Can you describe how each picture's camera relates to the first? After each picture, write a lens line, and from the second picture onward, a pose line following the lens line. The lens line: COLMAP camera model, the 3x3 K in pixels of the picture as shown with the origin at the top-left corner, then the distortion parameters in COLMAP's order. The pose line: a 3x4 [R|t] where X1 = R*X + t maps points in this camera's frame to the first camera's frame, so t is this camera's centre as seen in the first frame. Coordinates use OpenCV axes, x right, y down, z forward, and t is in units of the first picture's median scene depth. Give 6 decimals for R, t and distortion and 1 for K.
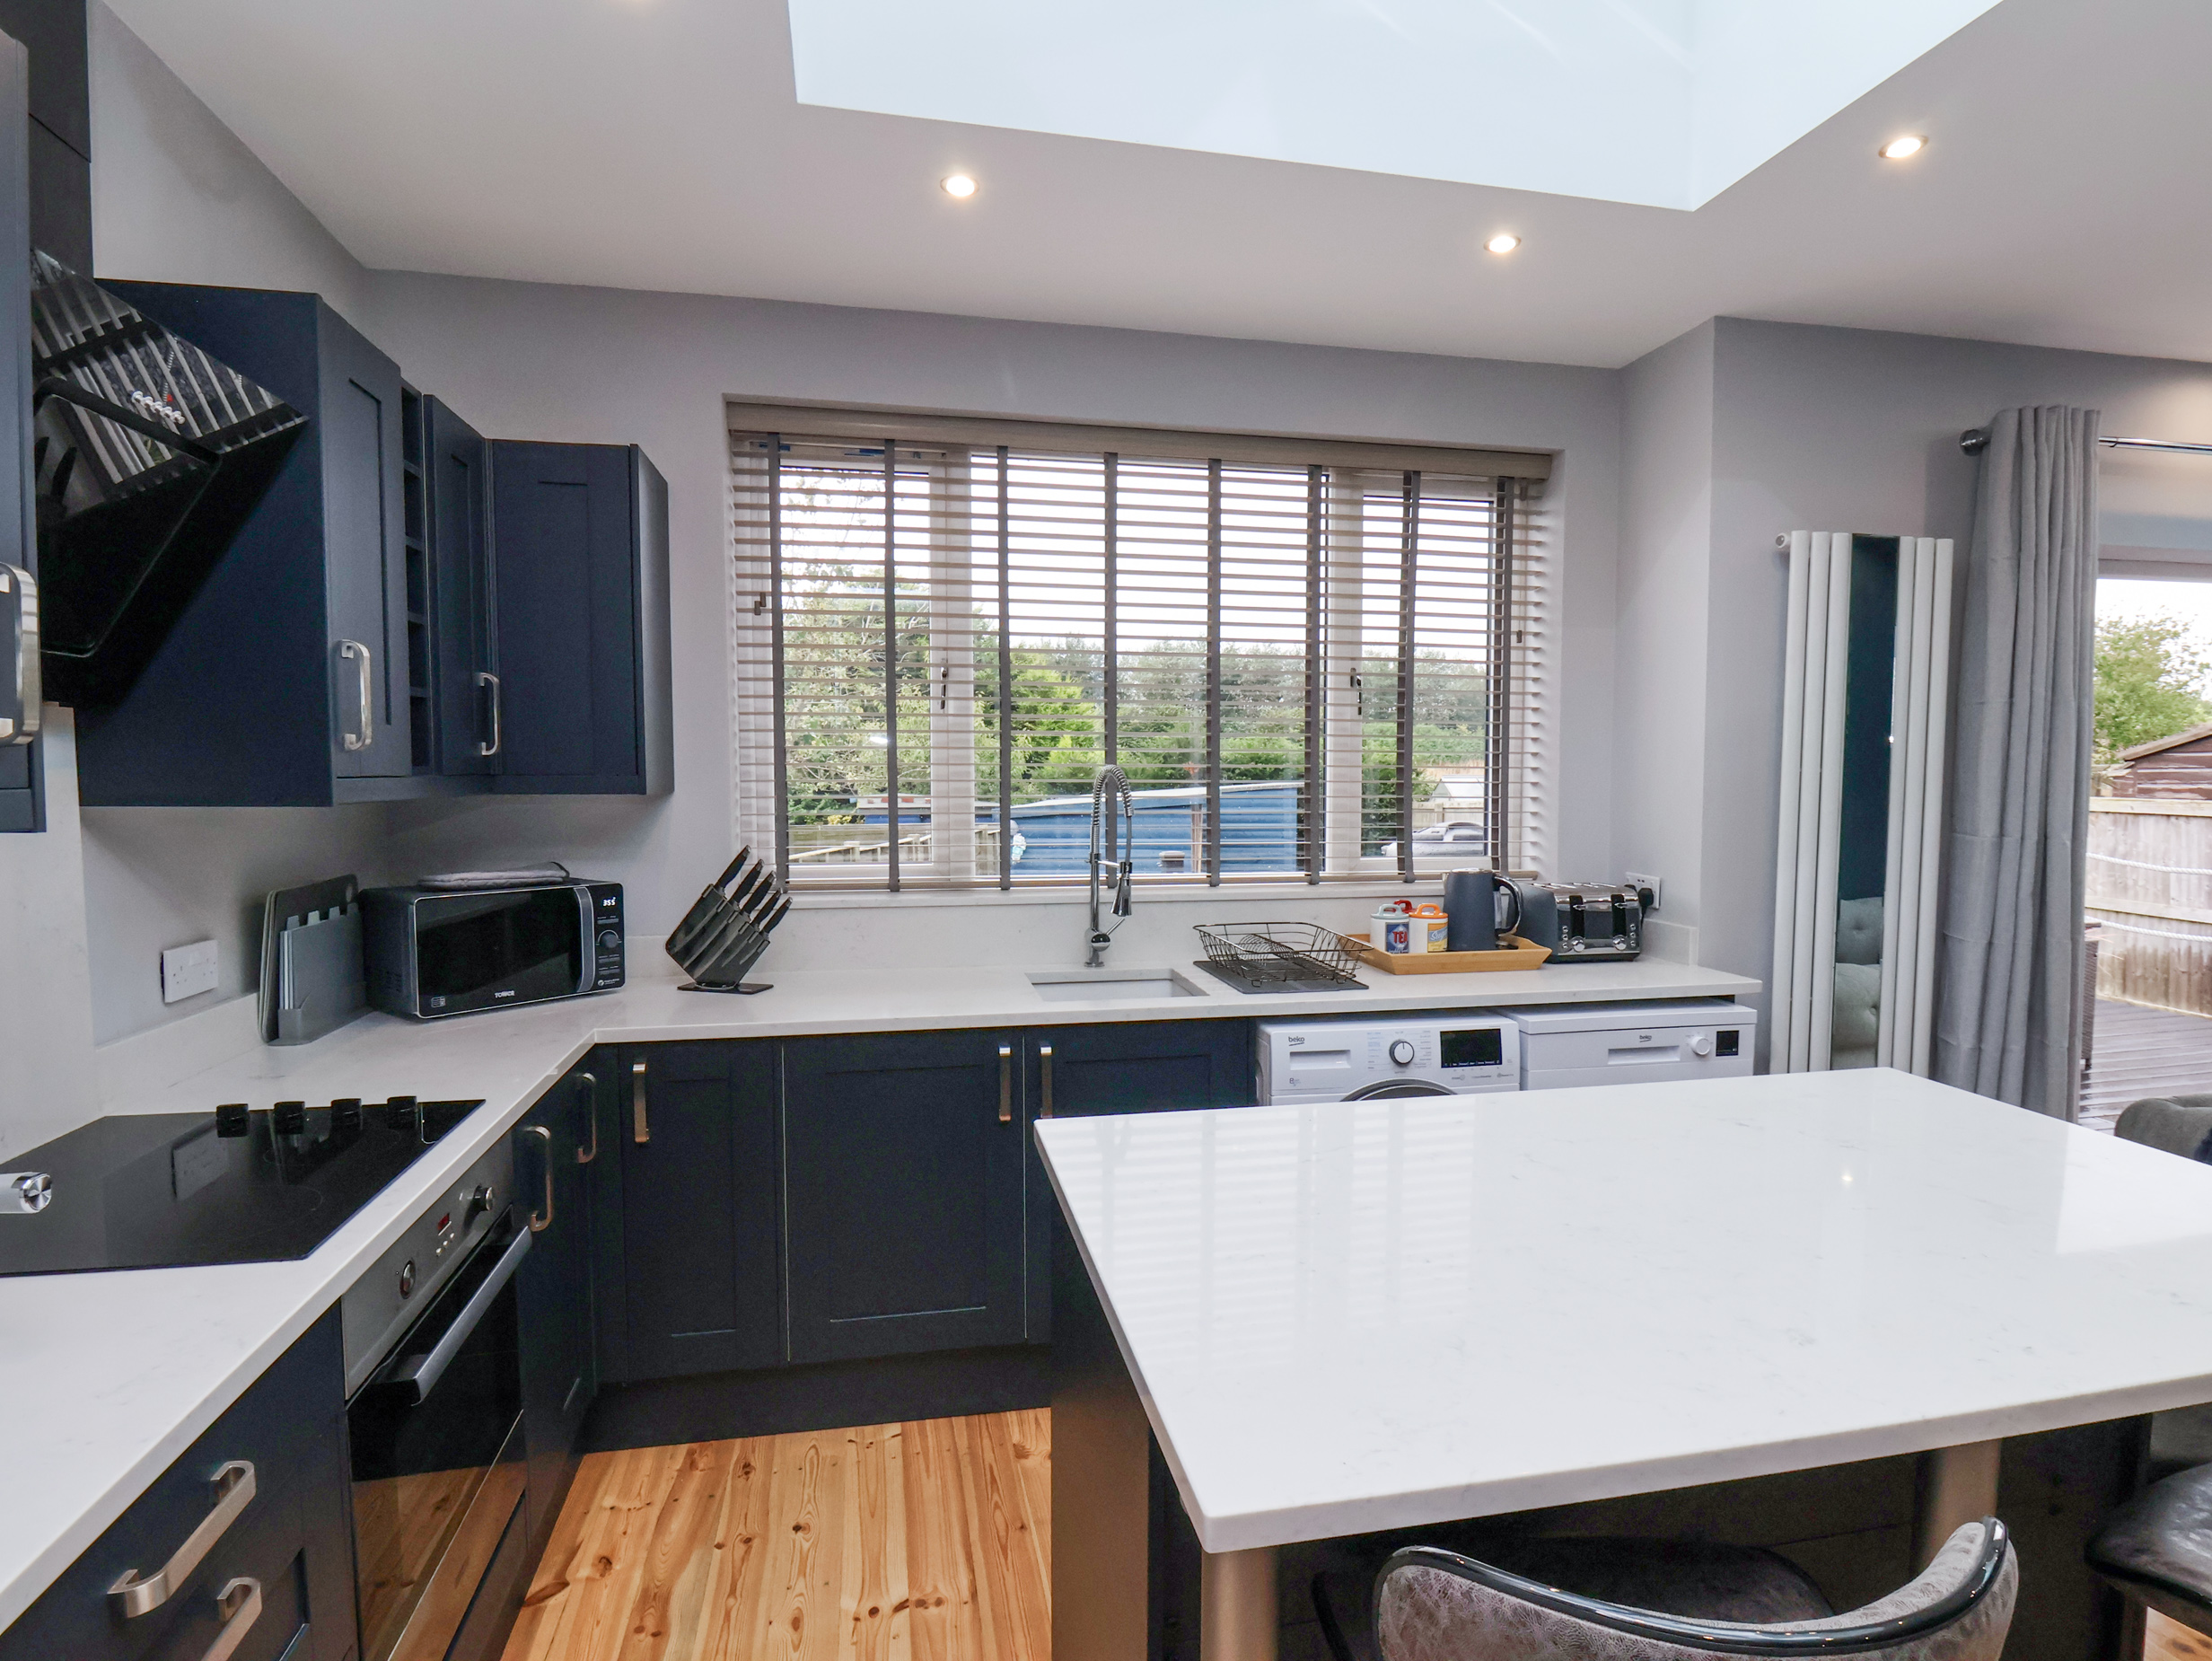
lens RADIAL K [[1212.0, 0, 1116.8], [0, 1212.0, 840.6], [0, 0, 1]] dist [0.010173, -0.017936]
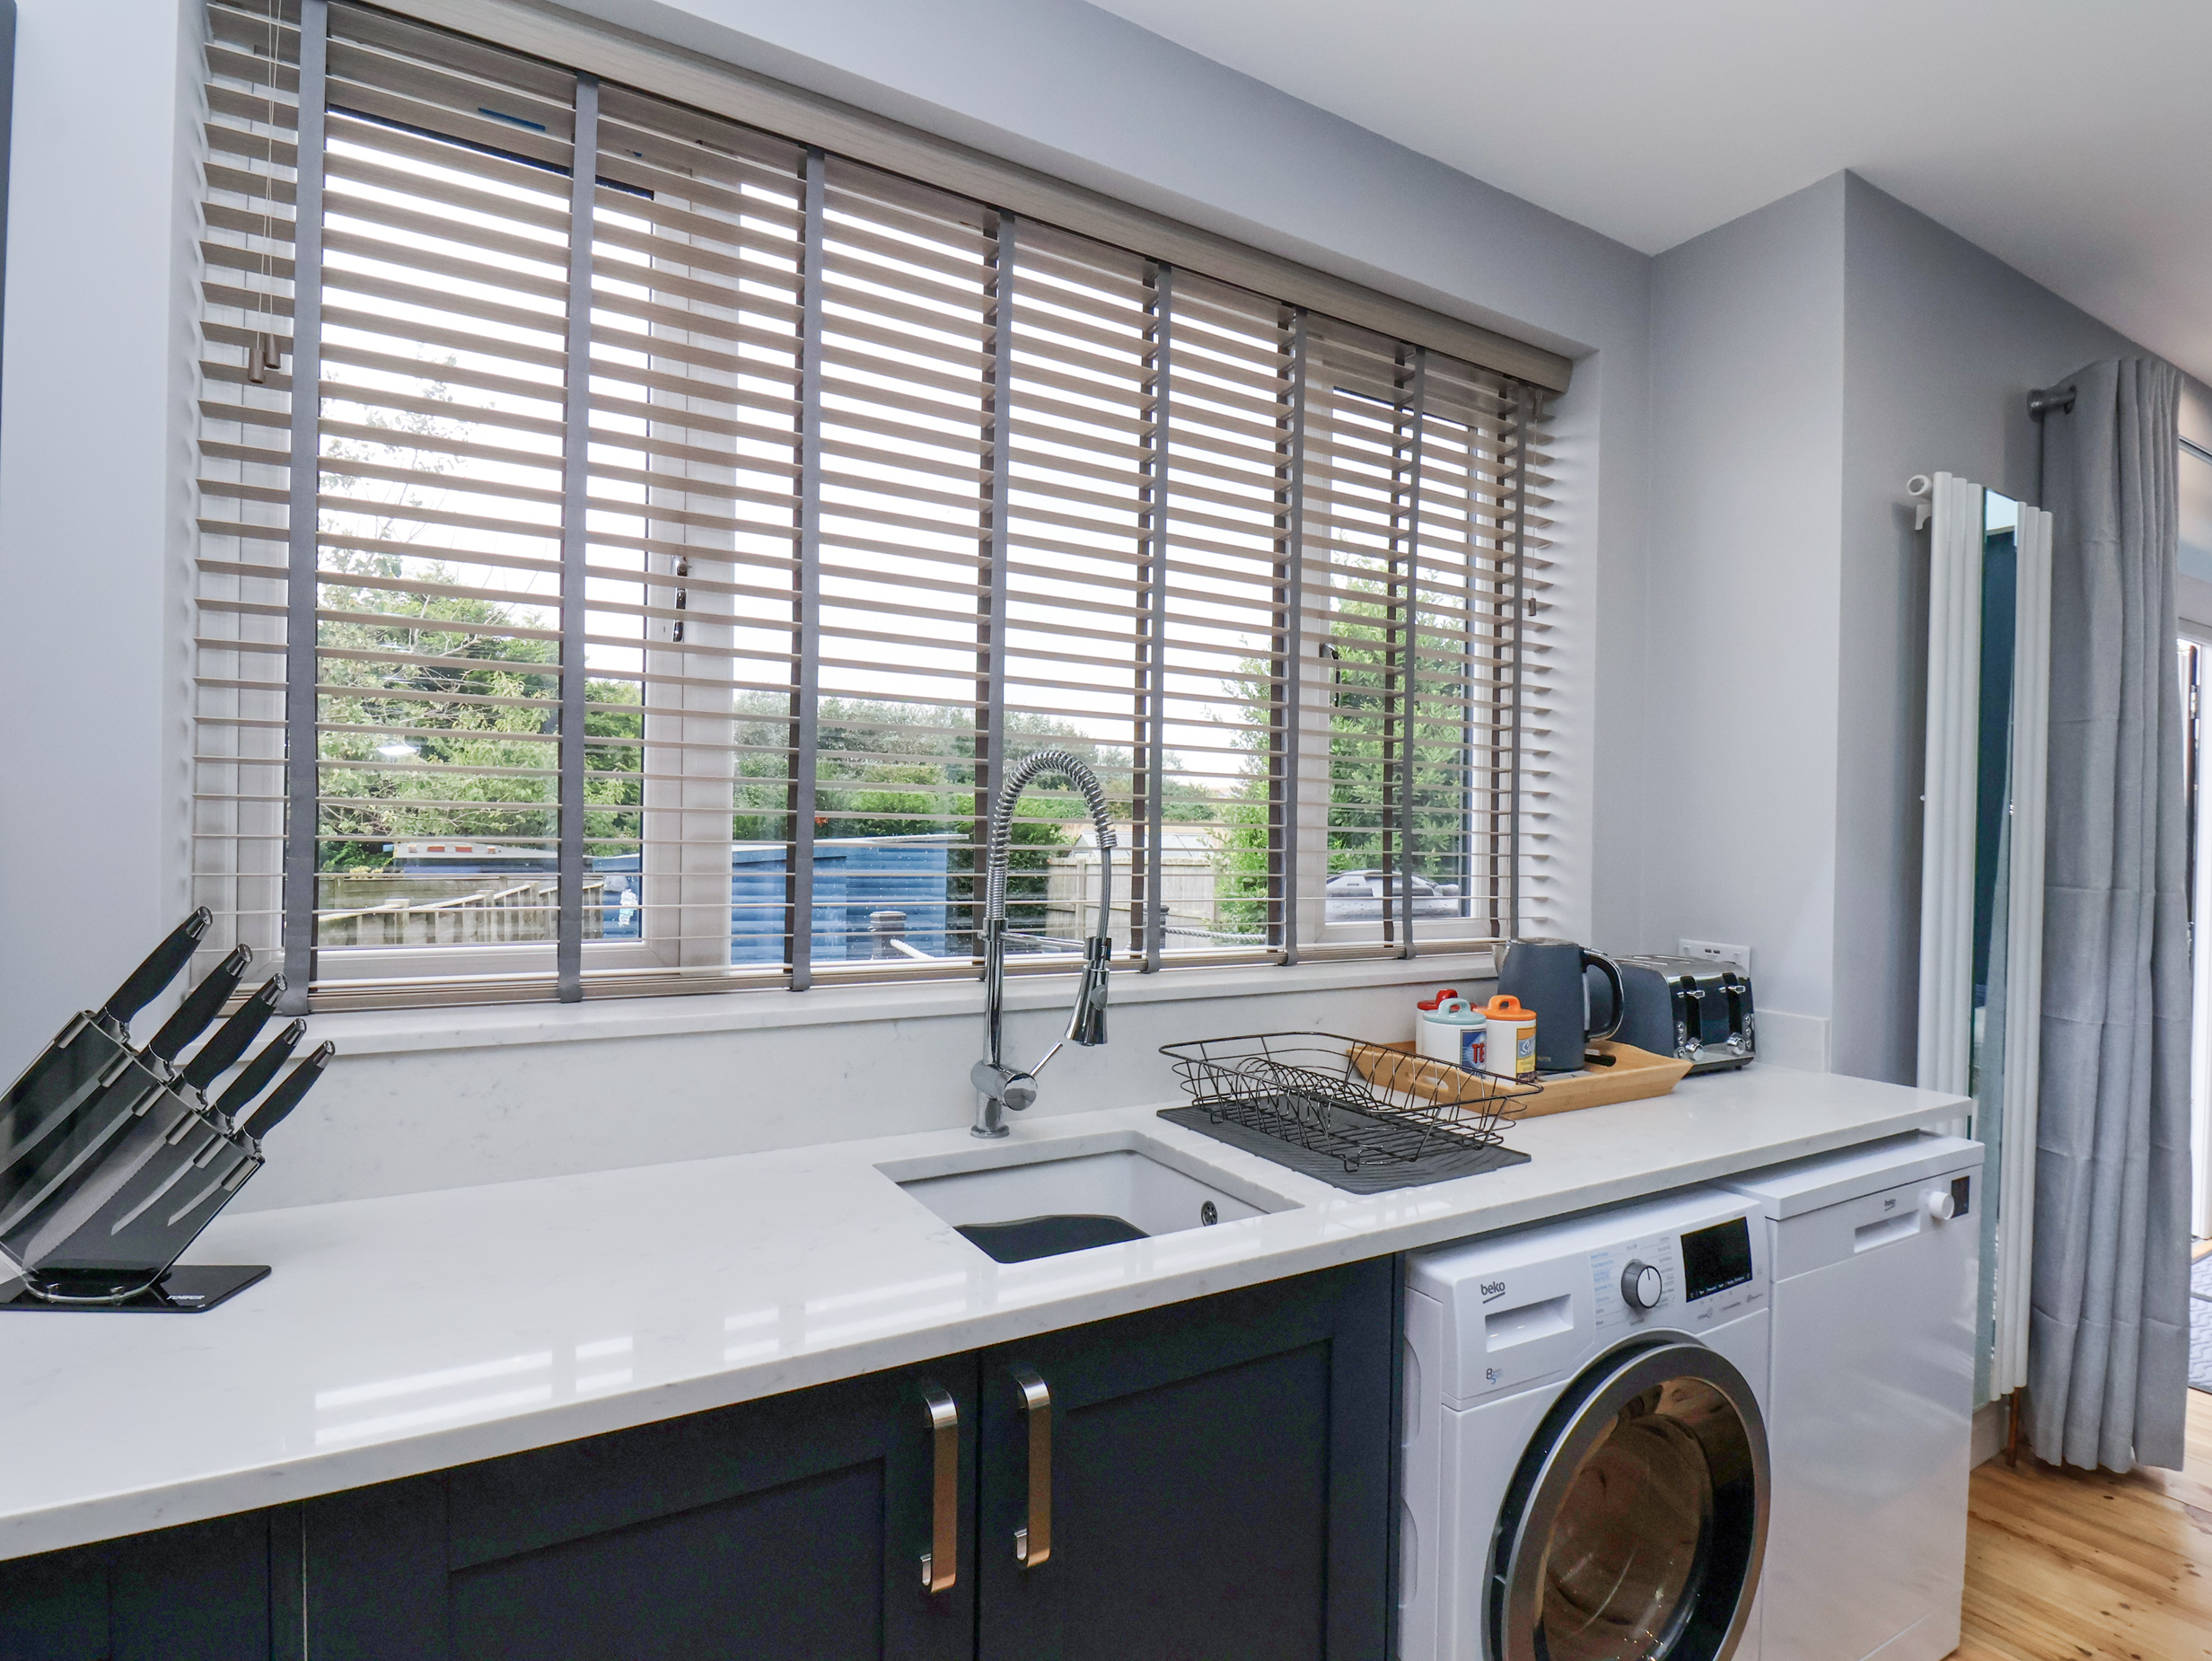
lens RADIAL K [[1180.4, 0, 1114.6], [0, 1180.4, 844.2], [0, 0, 1]] dist [0.000612, -0.014546]
pose [[0.939483, 0.013857, 0.342316, -0.145026], [0.002121, 0.998927, -0.046260, 0.001369], [-0.342590, 0.044186, 0.938445, 0.496721]]
